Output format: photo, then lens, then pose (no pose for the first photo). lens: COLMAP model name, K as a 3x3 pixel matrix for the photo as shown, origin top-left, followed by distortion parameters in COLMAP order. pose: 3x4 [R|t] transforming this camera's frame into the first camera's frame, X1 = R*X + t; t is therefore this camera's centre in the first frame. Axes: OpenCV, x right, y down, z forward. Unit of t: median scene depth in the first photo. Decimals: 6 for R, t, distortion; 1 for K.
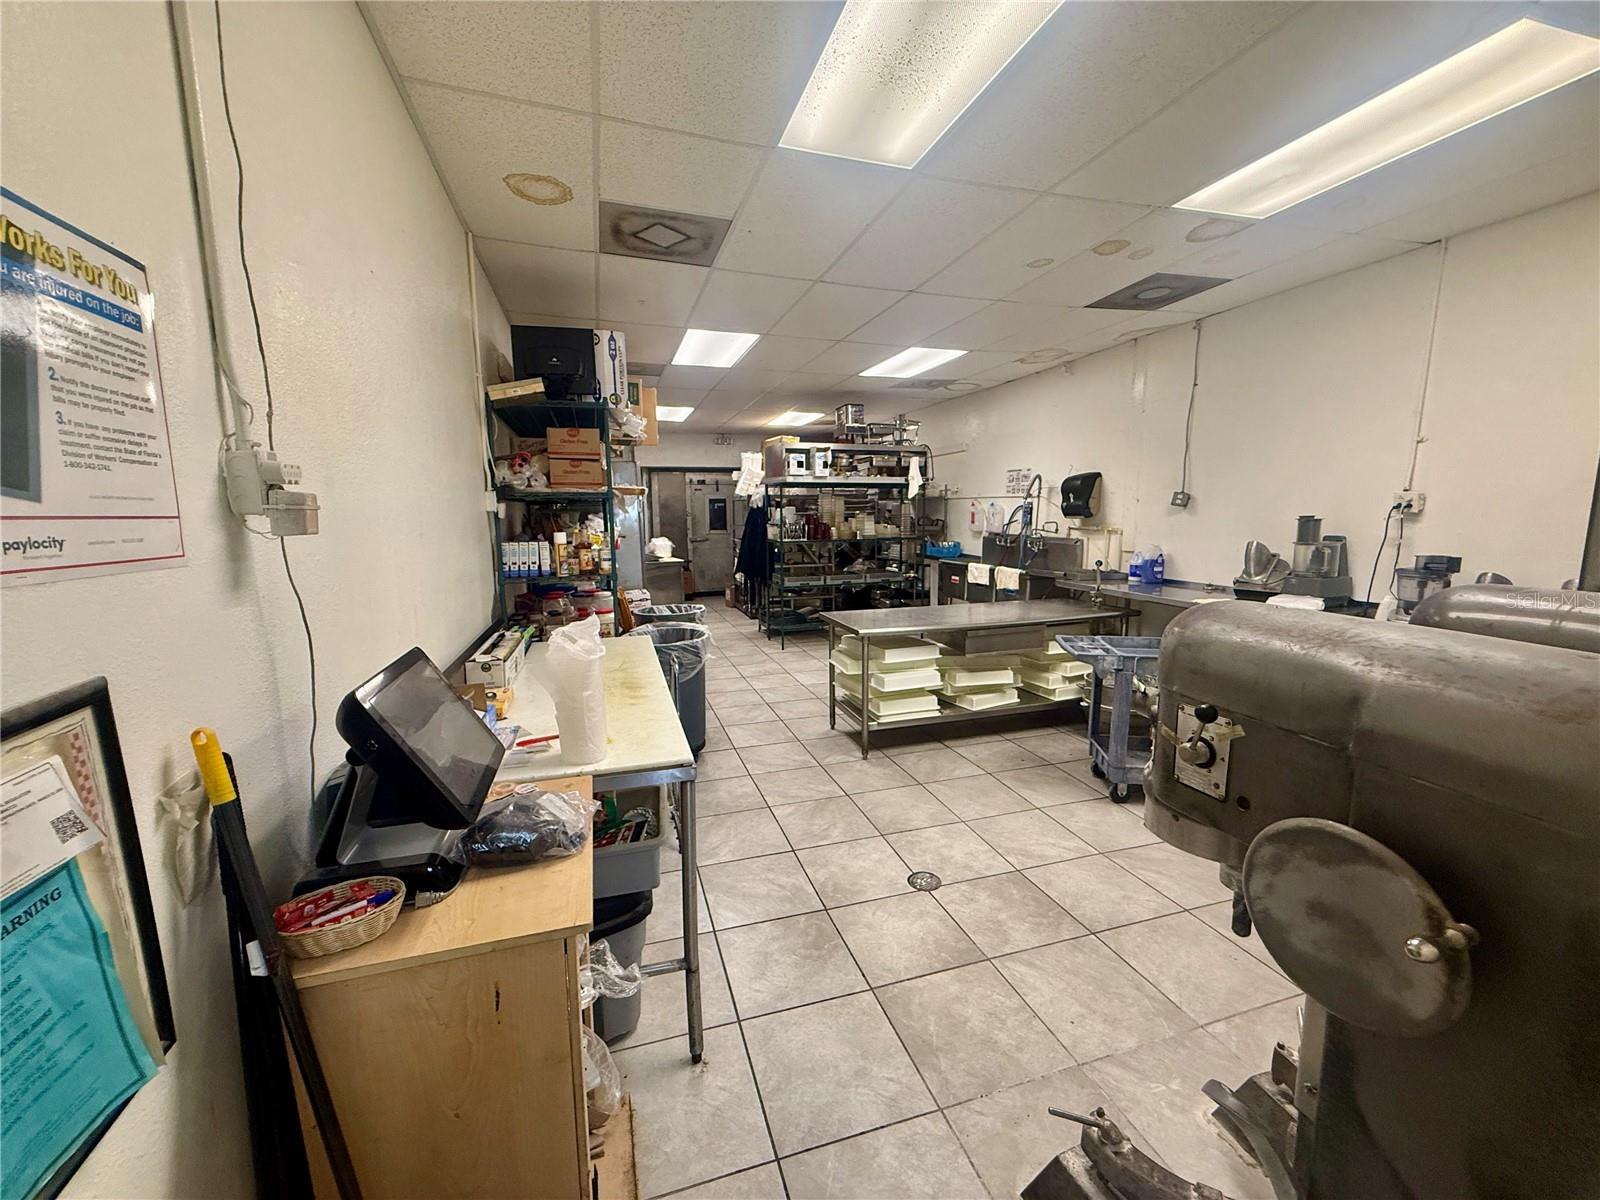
lens RADIAL K [[636.8, 0, 801.0], [0, 636.8, 603.1], [0, 0, 1]] dist [-0.001227, 0.000016]
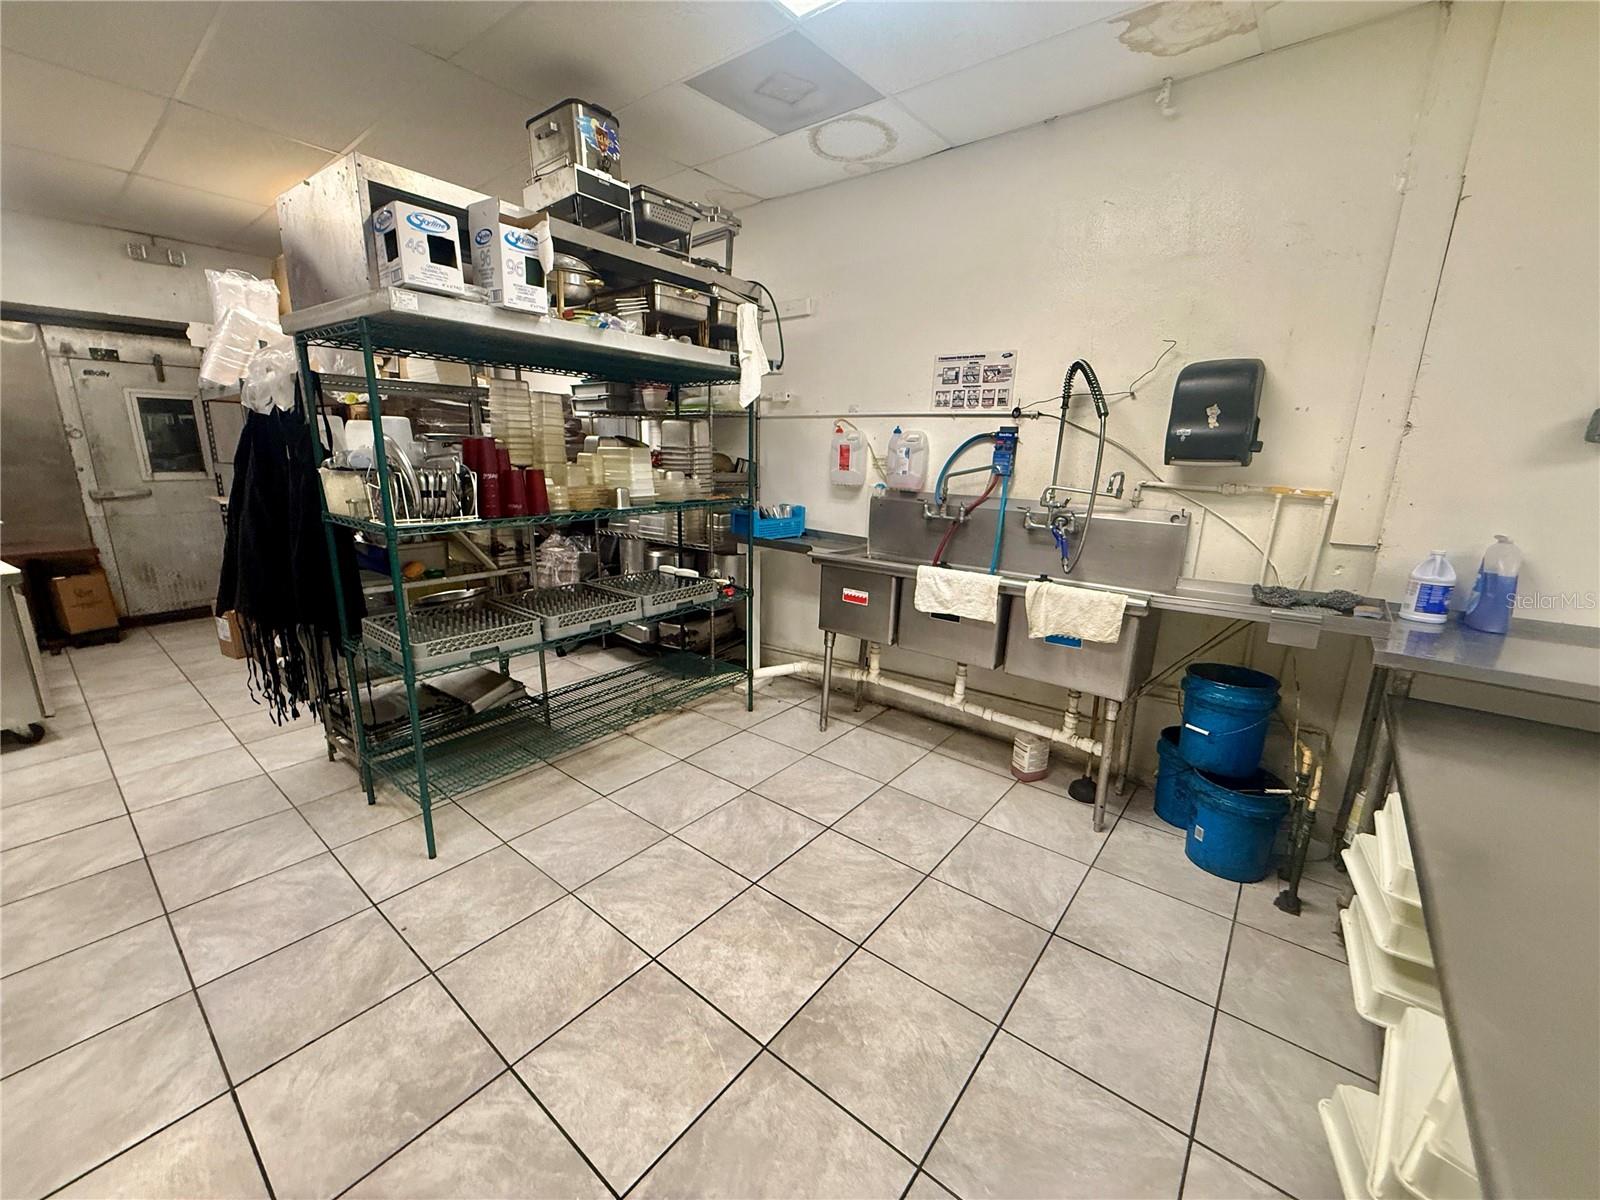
lens RADIAL K [[636.8, 0, 797.4], [0, 636.8, 601.6], [0, 0, 1]] dist [-0.001227, 0.000016]
pose [[0.831417, -0.105867, 0.545470, -0.036514], [0.052927, 0.992307, 0.111917, -0.083097], [-0.553122, -0.064180, 0.830625, 0.623899]]
